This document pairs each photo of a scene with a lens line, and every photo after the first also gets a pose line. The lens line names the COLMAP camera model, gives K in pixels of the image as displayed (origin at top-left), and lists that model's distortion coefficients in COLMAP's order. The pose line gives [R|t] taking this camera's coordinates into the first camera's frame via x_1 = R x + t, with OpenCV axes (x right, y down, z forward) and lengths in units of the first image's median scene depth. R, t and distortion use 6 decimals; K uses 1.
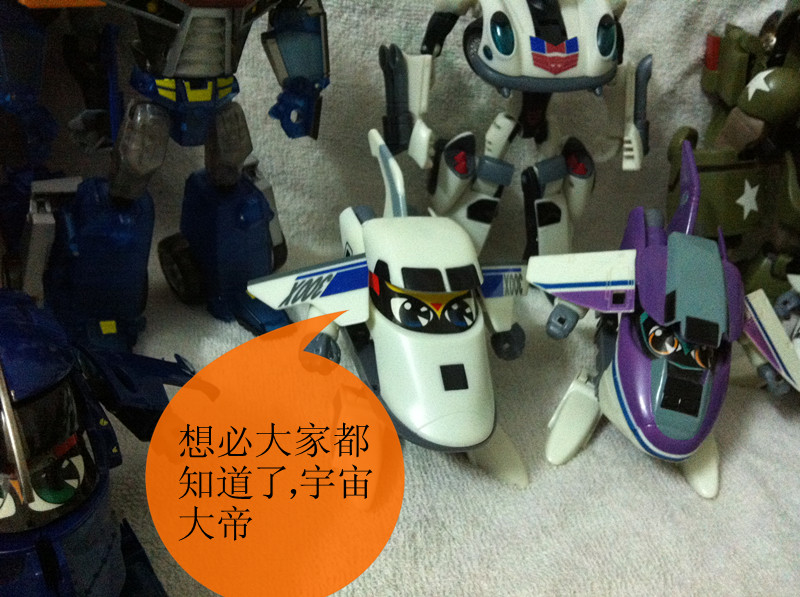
lens RADIAL K [[787.1, 0, 400.0], [0, 787.1, 298.5], [0, 0, 1]] dist [0.016596, -0.090380]
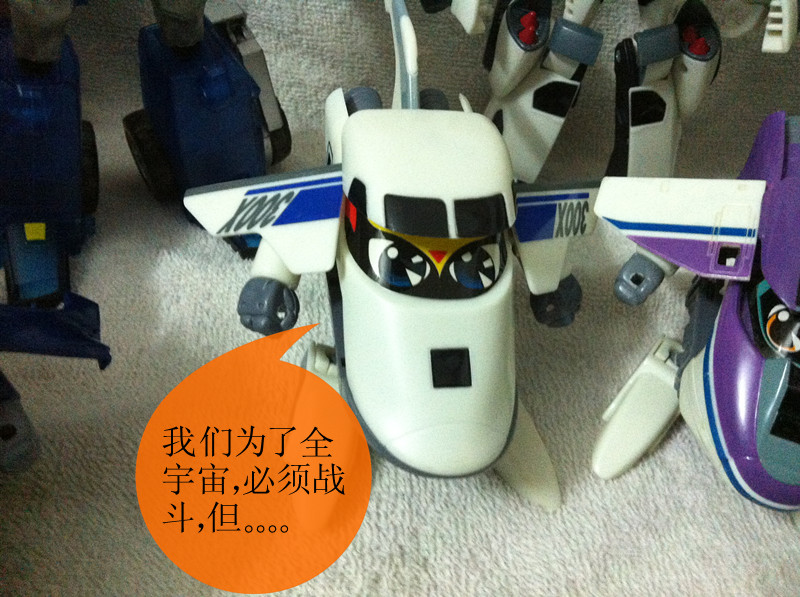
lens RADIAL K [[787.1, 0, 400.0], [0, 787.1, 298.5], [0, 0, 1]] dist [0.016596, -0.090380]
pose [[0.988773, 0.087593, -0.121061, 0.089010], [-0.065855, 0.982693, 0.173142, -0.060508], [0.134131, -0.163226, 0.977428, 0.314553]]
